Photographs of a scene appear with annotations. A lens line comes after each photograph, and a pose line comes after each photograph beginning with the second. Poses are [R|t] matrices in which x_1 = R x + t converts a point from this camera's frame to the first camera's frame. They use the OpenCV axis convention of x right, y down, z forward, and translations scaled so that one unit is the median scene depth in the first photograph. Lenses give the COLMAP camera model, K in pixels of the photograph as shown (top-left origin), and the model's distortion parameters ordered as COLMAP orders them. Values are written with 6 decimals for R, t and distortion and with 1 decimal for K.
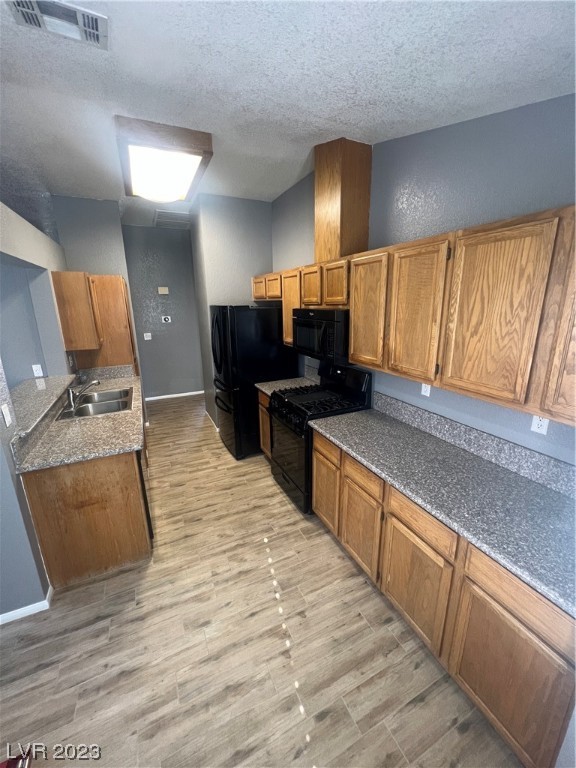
lens RADIAL K [[306.9, 0, 290.1], [0, 306.9, 382.8], [0, 0, 1]] dist [-0.000584, 0.000451]
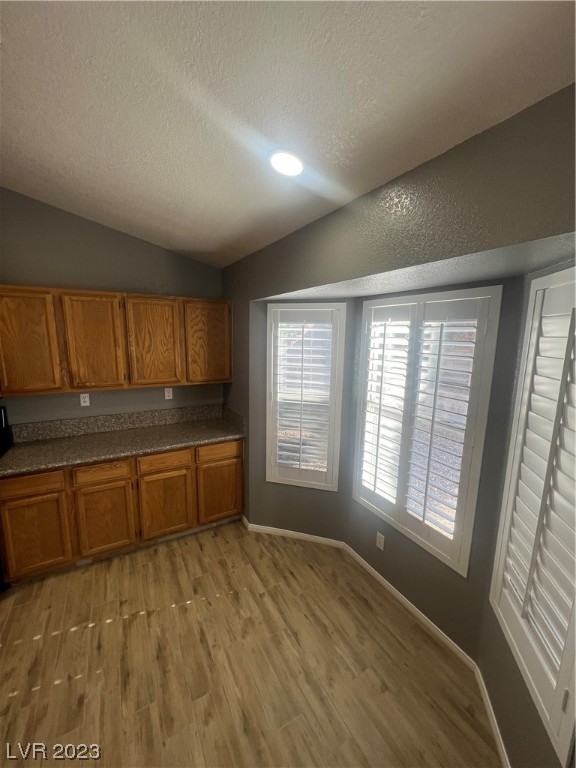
lens RADIAL K [[306.9, 0, 290.1], [0, 306.9, 382.8], [0, 0, 1]] dist [-0.000584, 0.000451]
pose [[-0.073841, -0.147186, 0.986349, -1.156489], [0.242199, 0.956791, 0.160907, -0.066220], [-0.967413, 0.250774, -0.035002, 0.272866]]
